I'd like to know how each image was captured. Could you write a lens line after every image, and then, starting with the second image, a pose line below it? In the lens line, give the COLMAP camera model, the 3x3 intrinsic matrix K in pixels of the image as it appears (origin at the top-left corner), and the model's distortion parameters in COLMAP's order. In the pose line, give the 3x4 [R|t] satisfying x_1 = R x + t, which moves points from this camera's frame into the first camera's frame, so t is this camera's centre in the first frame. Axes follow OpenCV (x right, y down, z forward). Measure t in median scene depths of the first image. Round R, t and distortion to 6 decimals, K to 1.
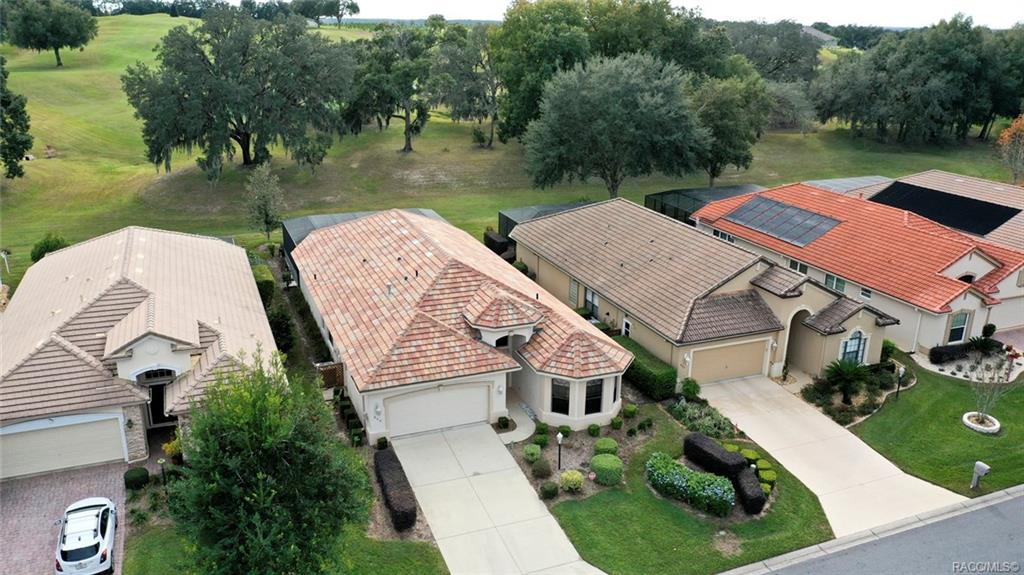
lens RADIAL K [[801.1, 0, 512.0], [0, 801.1, 287.5], [0, 0, 1]] dist [0.001039, 0.002553]
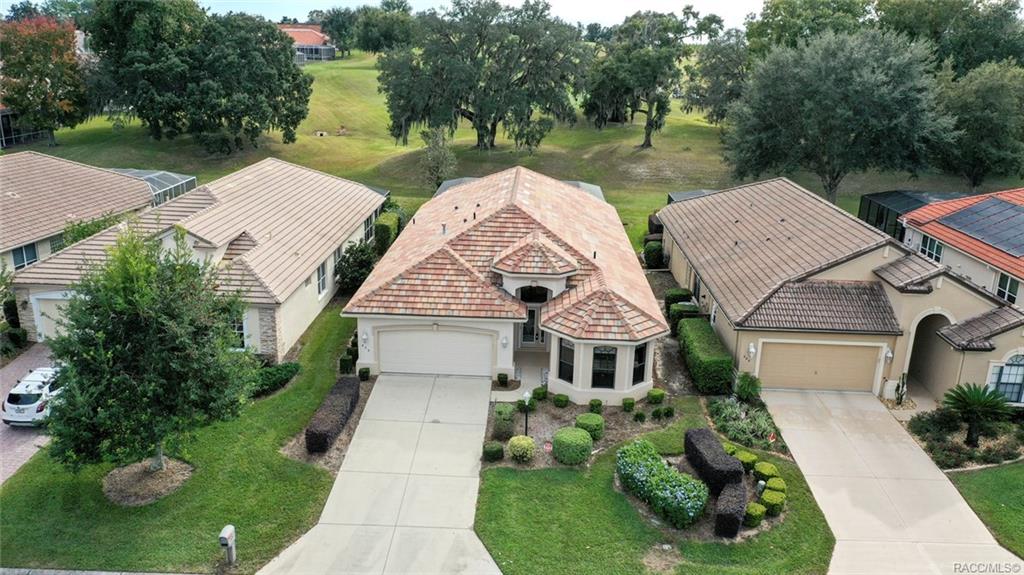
lens RADIAL K [[801.1, 0, 512.0], [0, 801.1, 287.5], [0, 0, 1]] dist [0.001039, 0.002553]
pose [[0.912753, 0.127002, -0.388269, 0.310802], [-0.141216, 0.989945, -0.008165, 0.070185], [0.383328, 0.062282, 0.921510, 0.177741]]
